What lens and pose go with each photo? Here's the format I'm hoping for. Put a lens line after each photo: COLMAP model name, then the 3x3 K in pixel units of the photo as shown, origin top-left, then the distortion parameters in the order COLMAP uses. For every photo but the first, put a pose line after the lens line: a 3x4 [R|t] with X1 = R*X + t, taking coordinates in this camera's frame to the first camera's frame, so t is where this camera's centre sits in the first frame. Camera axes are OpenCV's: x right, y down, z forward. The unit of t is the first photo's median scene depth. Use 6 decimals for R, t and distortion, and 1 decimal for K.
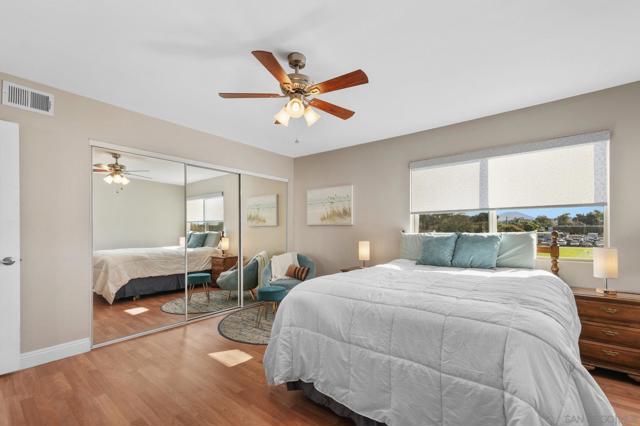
lens RADIAL K [[270.6, 0, 318.8], [0, 270.6, 231.0], [0, 0, 1]] dist [-0.000591, -0.000076]
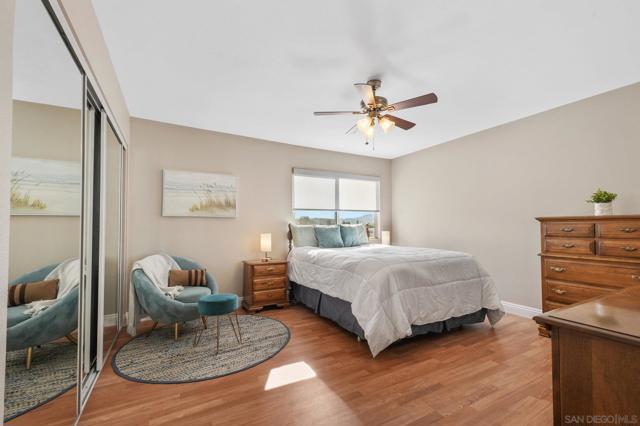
lens RADIAL K [[274.4, 0, 320.4], [0, 274.4, 221.0], [0, 0, 1]] dist [0.014954, -0.000089]
pose [[0.381673, 0.018098, 0.924120, -0.654254], [0.008460, 0.999698, -0.023072, 0.013683], [-0.924259, 0.016624, 0.381405, 0.359762]]
